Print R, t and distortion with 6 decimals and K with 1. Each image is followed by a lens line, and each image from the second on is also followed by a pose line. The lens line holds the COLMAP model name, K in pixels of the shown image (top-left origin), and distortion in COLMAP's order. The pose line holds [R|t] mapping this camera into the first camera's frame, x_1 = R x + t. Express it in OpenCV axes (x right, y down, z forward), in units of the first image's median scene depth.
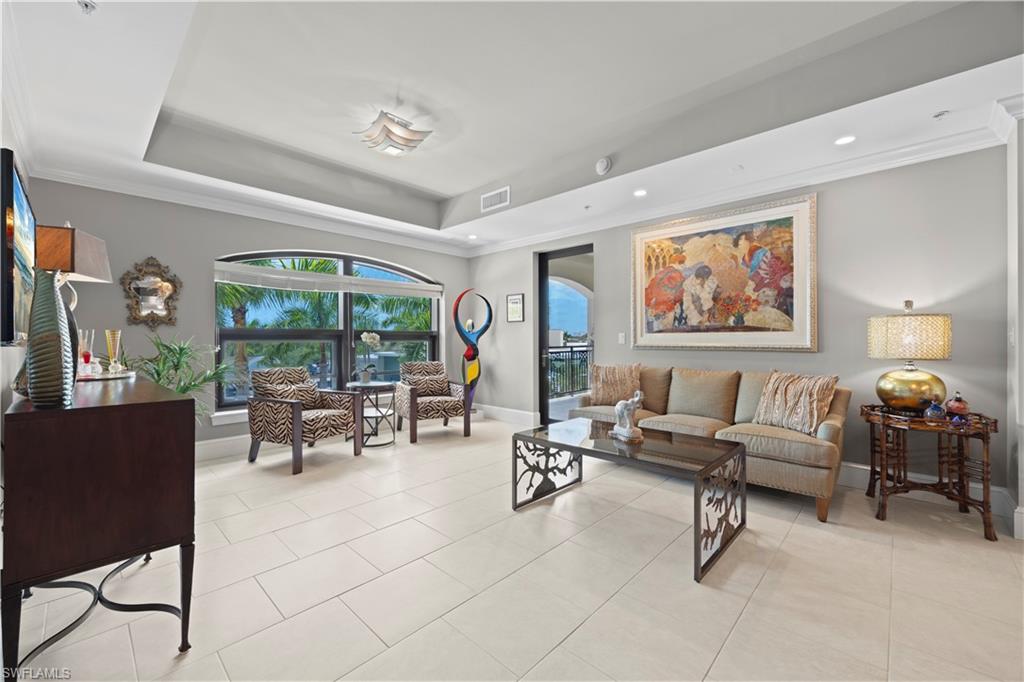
lens RADIAL K [[409.4, 0, 511.8], [0, 409.4, 337.9], [0, 0, 1]] dist [-0.004242, -0.000125]
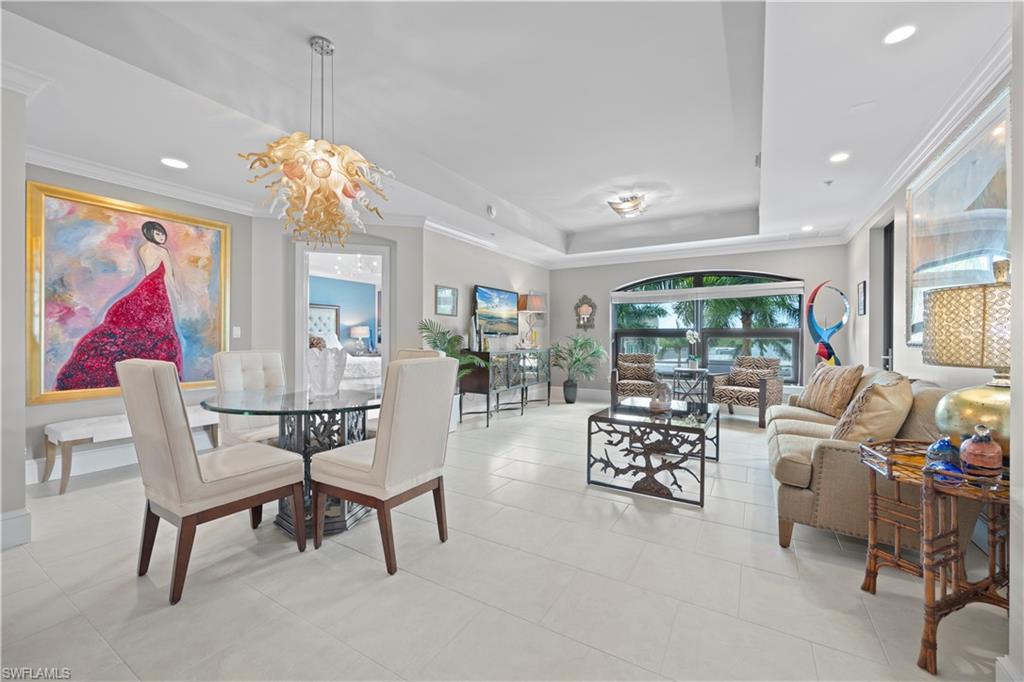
lens RADIAL K [[409.4, 0, 510.4], [0, 409.4, 338.4], [0, 0, 1]] dist [-0.004242, -0.000125]
pose [[0.215950, 0.005702, -0.976388, 1.018742], [-0.004325, 0.999979, 0.004884, 0.010419], [0.976395, 0.003168, 0.215971, 0.183339]]
